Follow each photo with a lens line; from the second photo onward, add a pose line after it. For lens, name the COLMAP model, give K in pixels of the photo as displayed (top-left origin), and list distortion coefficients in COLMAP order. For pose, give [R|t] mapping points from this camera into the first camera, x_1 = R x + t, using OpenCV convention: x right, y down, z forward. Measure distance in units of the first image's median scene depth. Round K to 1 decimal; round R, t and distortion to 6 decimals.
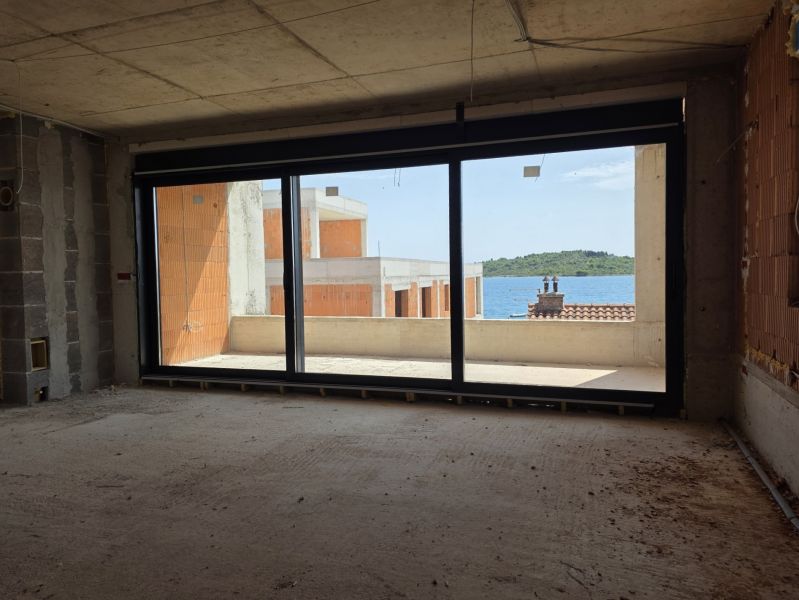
lens RADIAL K [[575.5, 0, 387.4], [0, 575.5, 298.3], [0, 0, 1]] dist [0.080759, -0.001252]
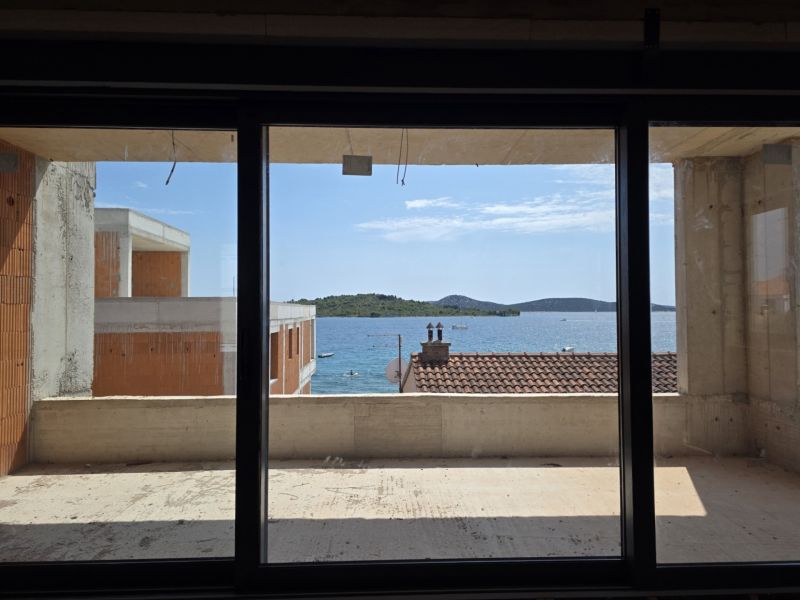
lens RADIAL K [[552.0, 0, 405.5], [0, 552.0, 298.7], [0, 0, 1]] dist [0.084555, -0.080472]
pose [[0.926912, 0.020496, 0.374719, -0.085075], [0.005785, 0.997608, -0.068877, -0.016684], [-0.375235, 0.066010, 0.924576, 0.212963]]
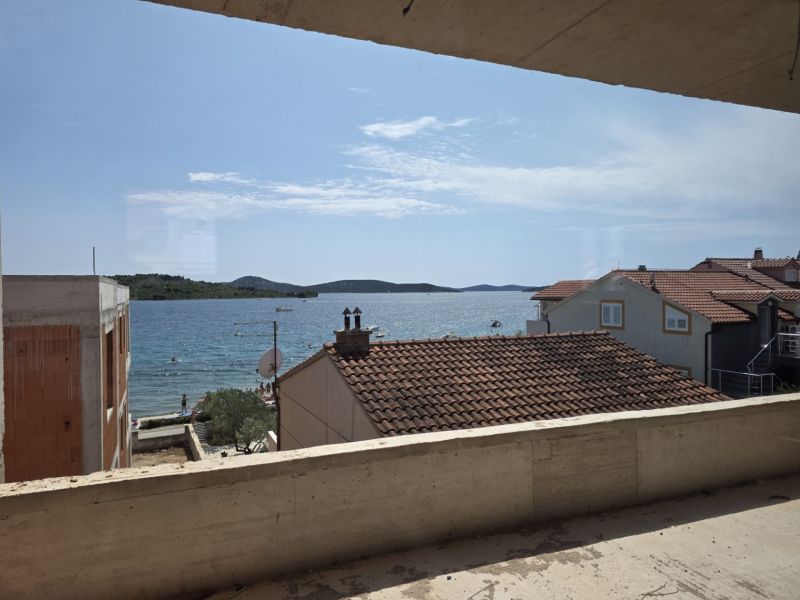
lens RADIAL K [[552.0, 0, 405.5], [0, 552.0, 298.7], [0, 0, 1]] dist [0.084555, -0.080472]
pose [[0.730201, 0.001449, 0.683230, -0.169700], [0.025739, 0.999230, -0.029628, -0.026442], [-0.682747, 0.039220, 0.729602, 0.407914]]
